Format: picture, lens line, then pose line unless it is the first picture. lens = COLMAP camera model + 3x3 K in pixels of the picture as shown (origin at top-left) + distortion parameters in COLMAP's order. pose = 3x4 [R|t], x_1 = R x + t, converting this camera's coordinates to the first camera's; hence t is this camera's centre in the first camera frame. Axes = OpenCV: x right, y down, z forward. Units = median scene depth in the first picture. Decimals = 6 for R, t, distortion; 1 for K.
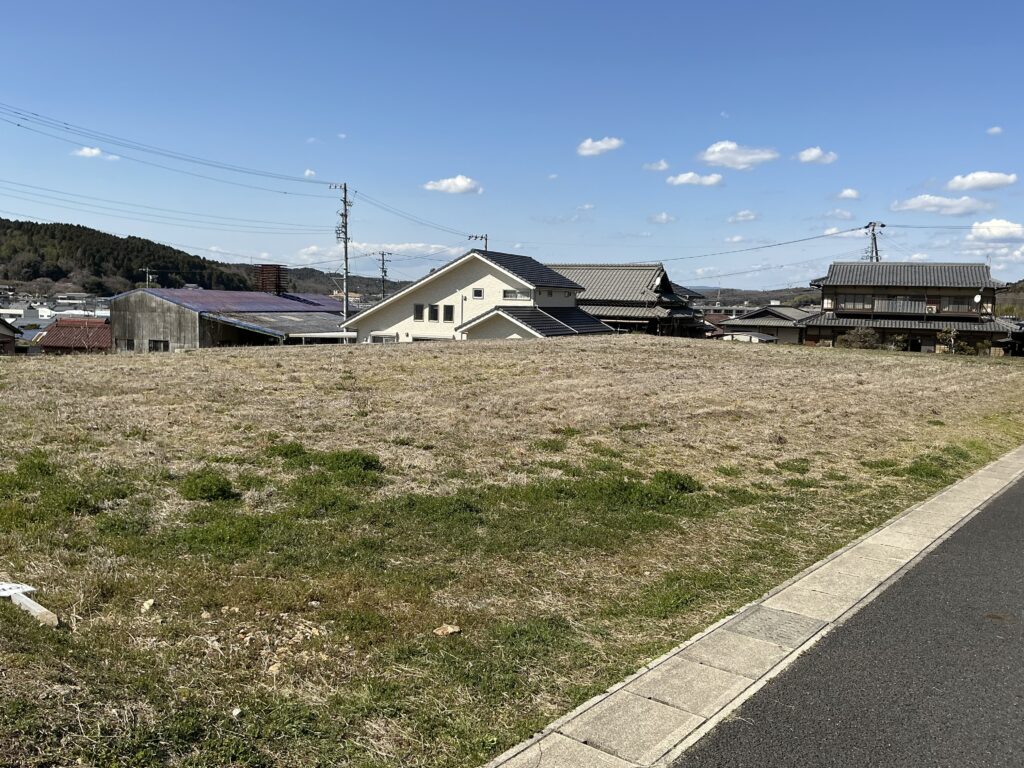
lens RADIAL K [[846.3, 0, 512.0], [0, 846.3, 384.0], [0, 0, 1]] dist [0.088576, -0.188079]
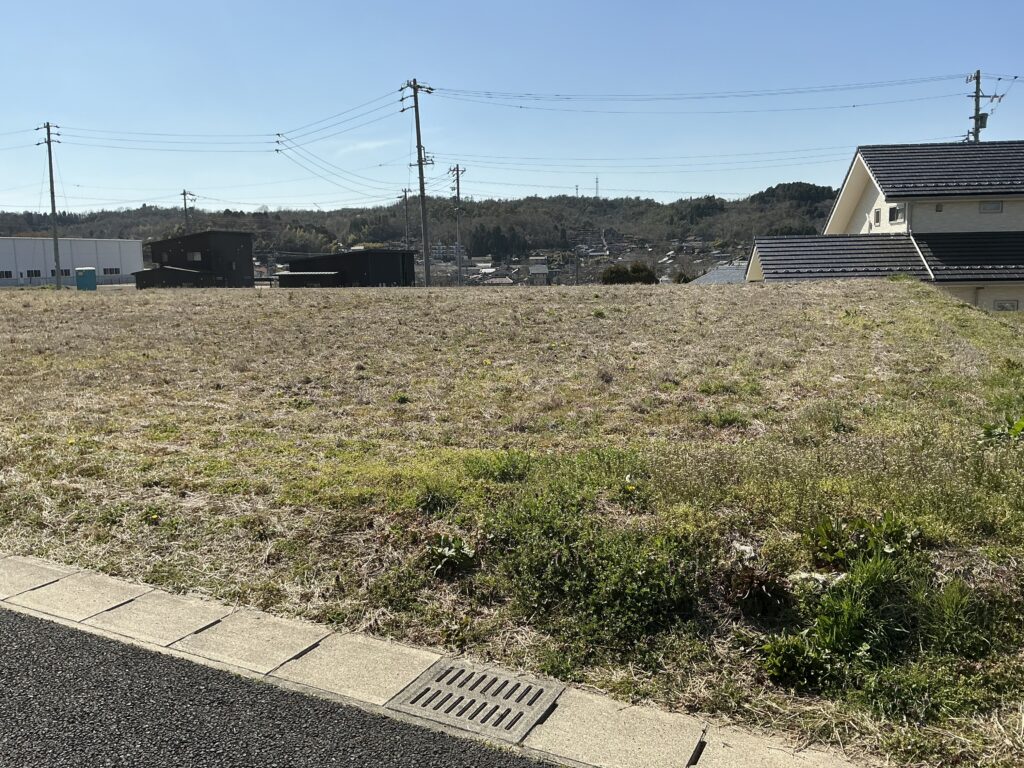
lens RADIAL K [[853.2, 0, 512.0], [0, 853.2, 384.0], [0, 0, 1]] dist [0.152821, -0.321113]
pose [[0.253717, 0.104167, -0.961653, 0.395164], [-0.067497, 0.993668, 0.089826, -0.020201], [0.964921, 0.042118, 0.259141, 0.457599]]
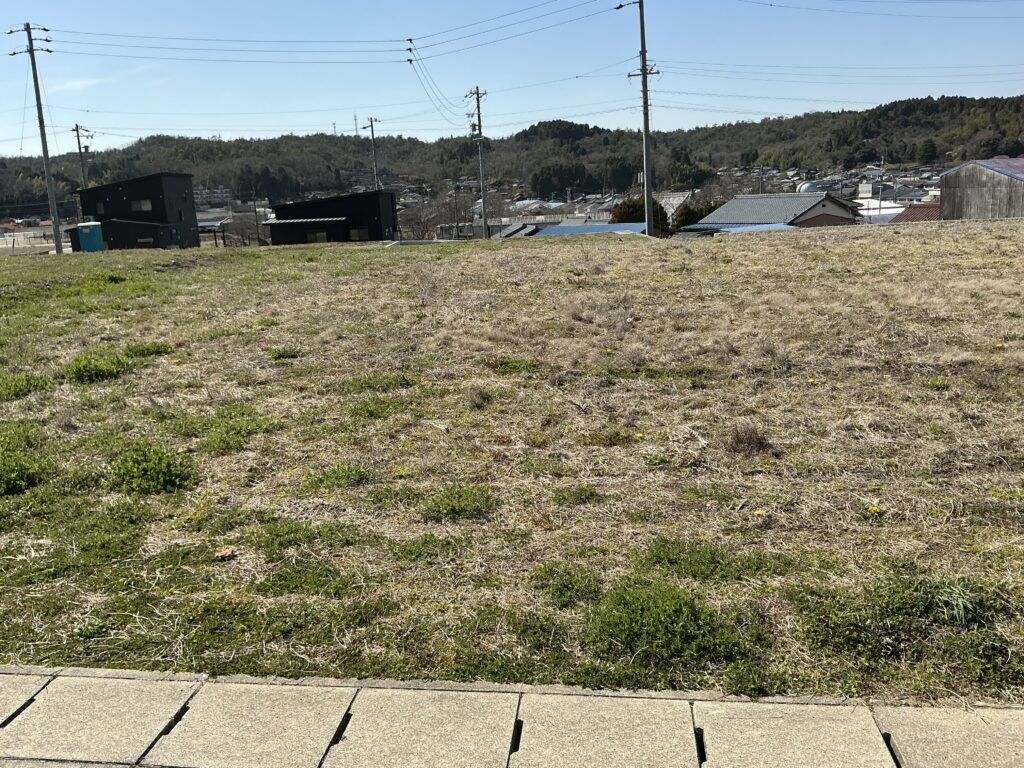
lens RADIAL K [[853.9, 0, 512.0], [0, 853.9, 384.0], [0, 0, 1]] dist [0.121173, -0.235032]
pose [[0.526639, 0.129236, -0.840208, 0.112640], [-0.015570, 0.989677, 0.142467, -0.002819], [0.849947, -0.061946, 0.523214, 0.119035]]
